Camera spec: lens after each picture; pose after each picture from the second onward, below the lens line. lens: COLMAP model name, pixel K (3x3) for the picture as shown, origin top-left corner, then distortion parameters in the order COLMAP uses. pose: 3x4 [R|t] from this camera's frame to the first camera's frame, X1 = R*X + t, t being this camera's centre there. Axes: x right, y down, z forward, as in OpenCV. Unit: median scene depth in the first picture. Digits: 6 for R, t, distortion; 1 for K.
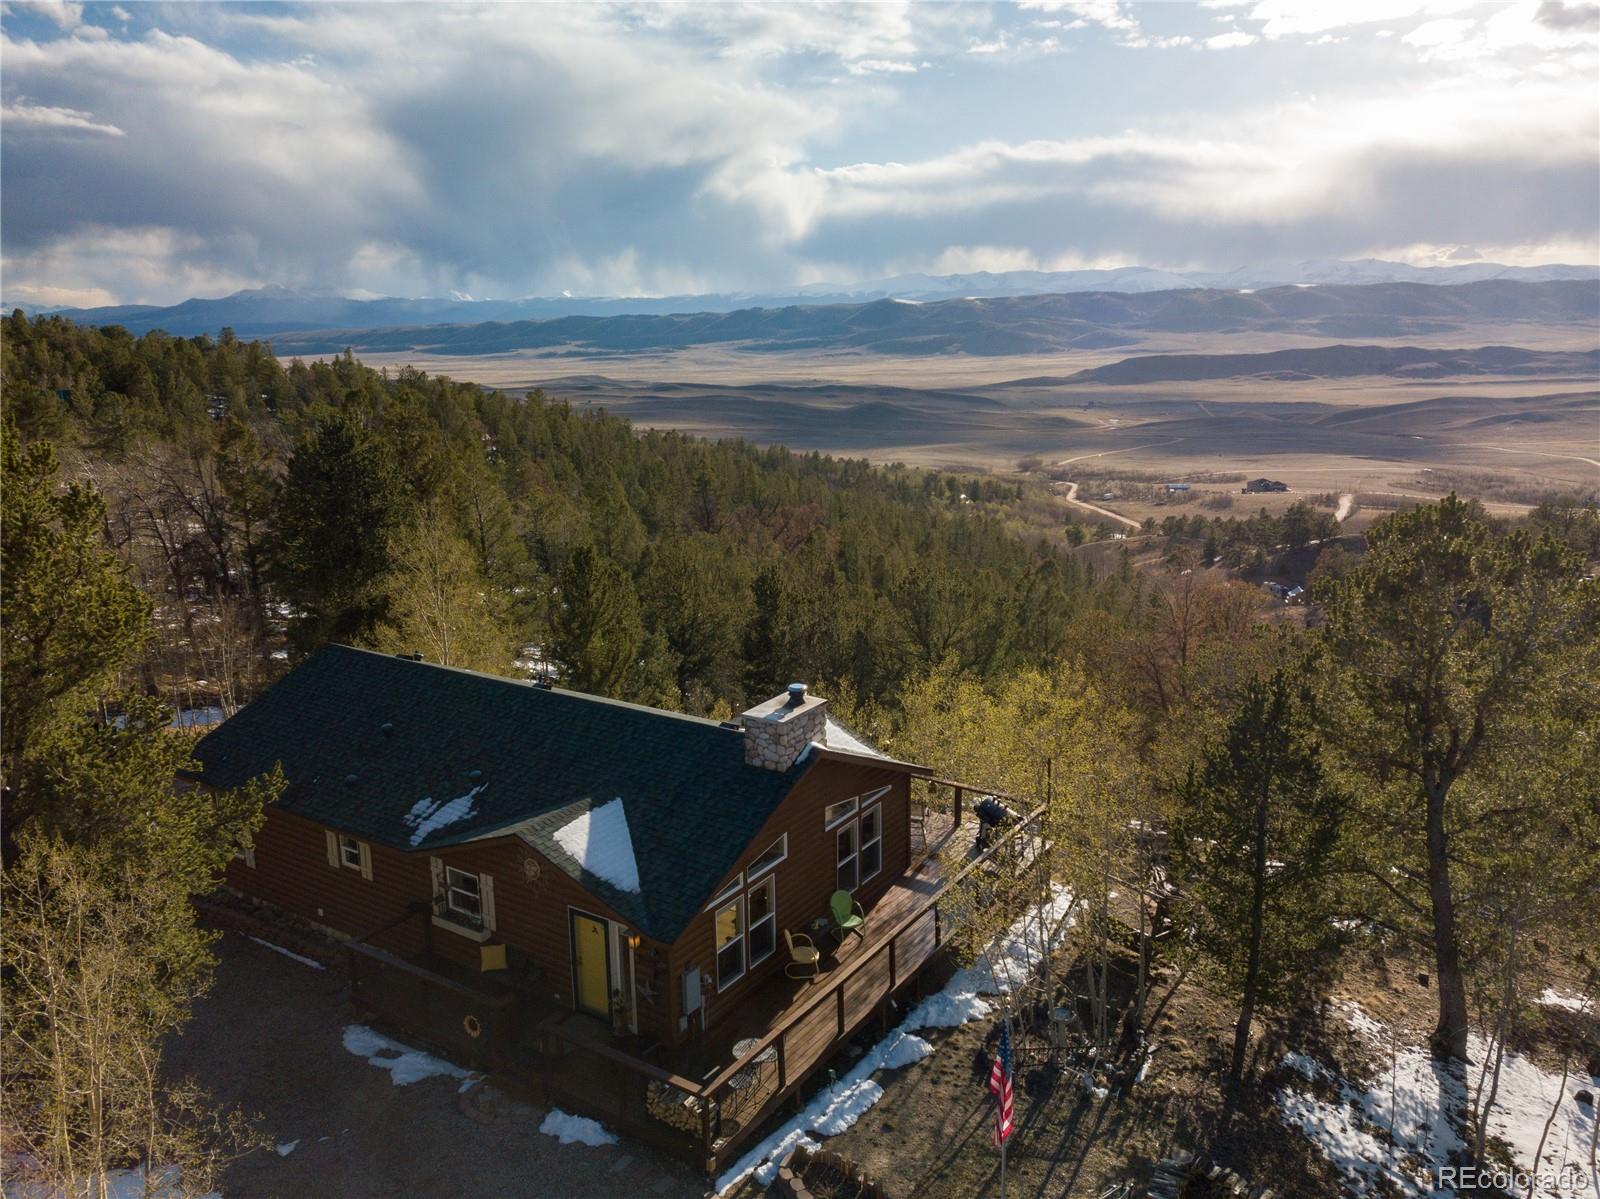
lens RADIAL K [[1212.5, 0, 803.9], [0, 1212.5, 613.6], [0, 0, 1]] dist [0.040335, -0.064685]
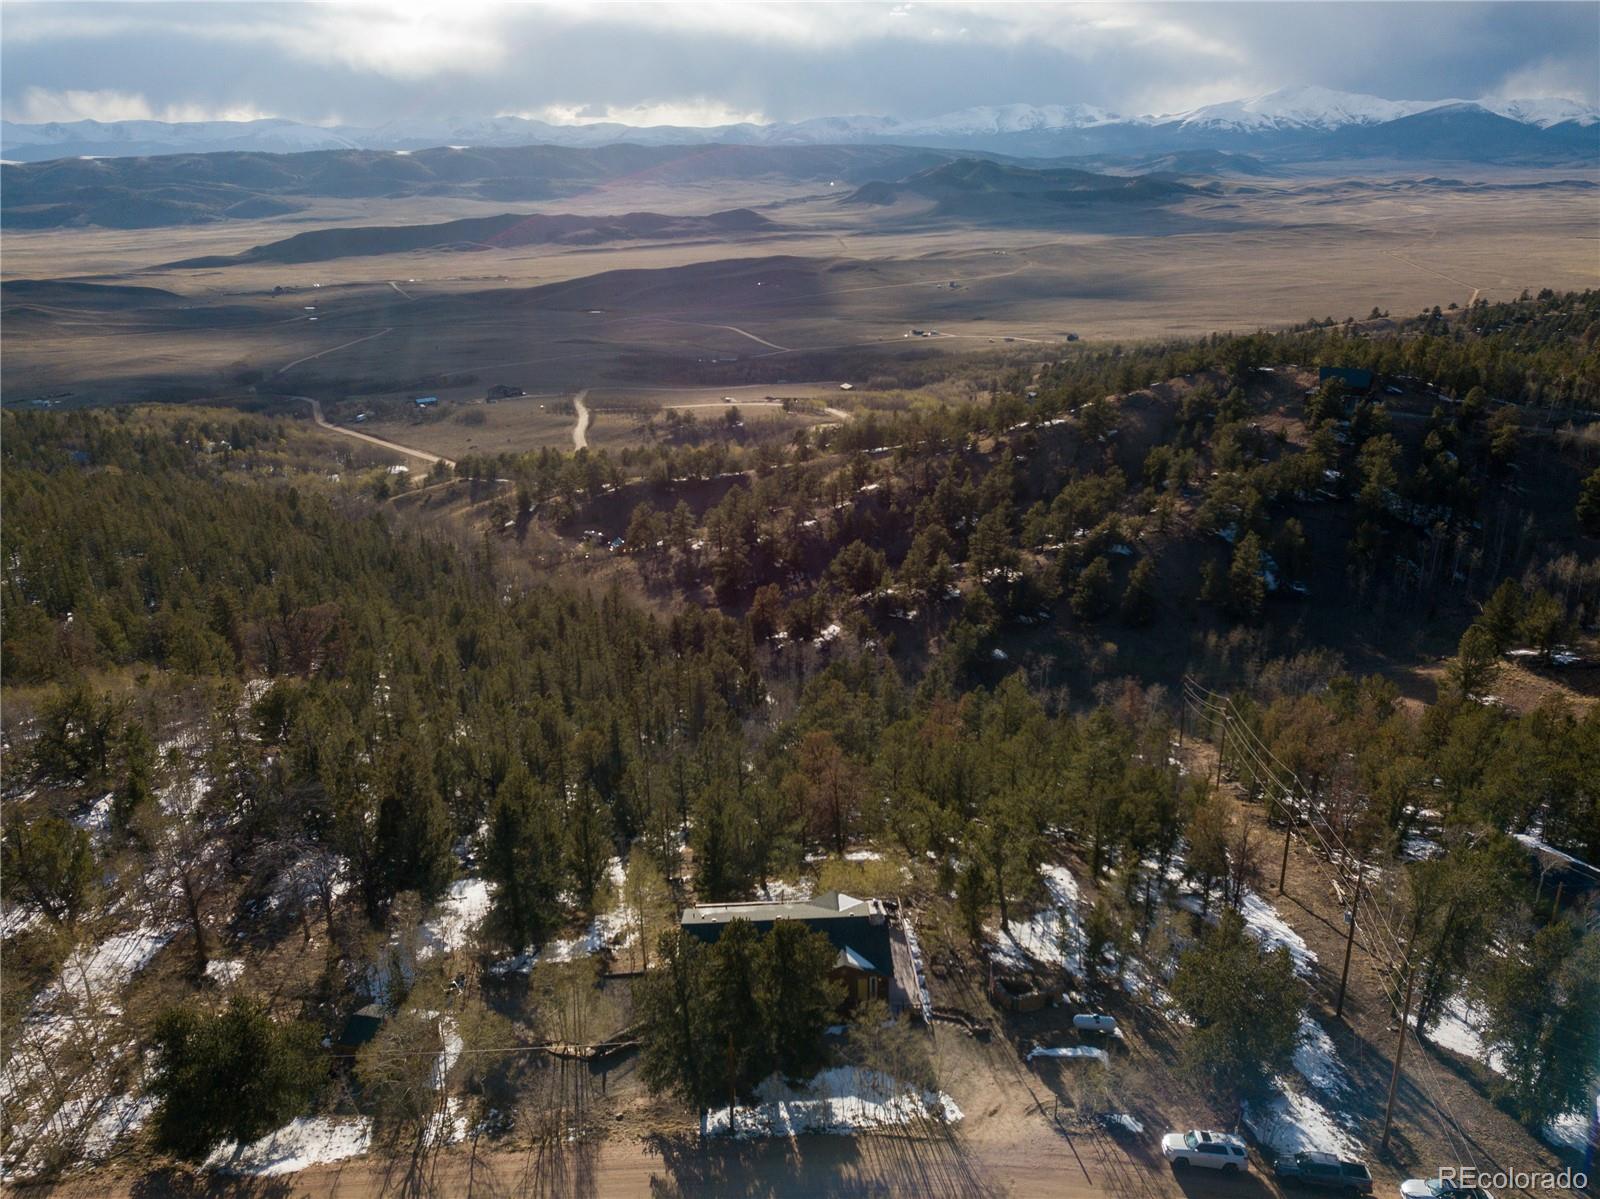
lens RADIAL K [[1217.1, 0, 805.5], [0, 1217.1, 604.6], [0, 0, 1]] dist [0.012262, -0.008996]
pose [[0.800171, -0.204430, 0.563857, -2.264125], [0.145191, 0.978180, 0.148604, -1.528206], [-0.581933, -0.037041, 0.812393, -2.035738]]
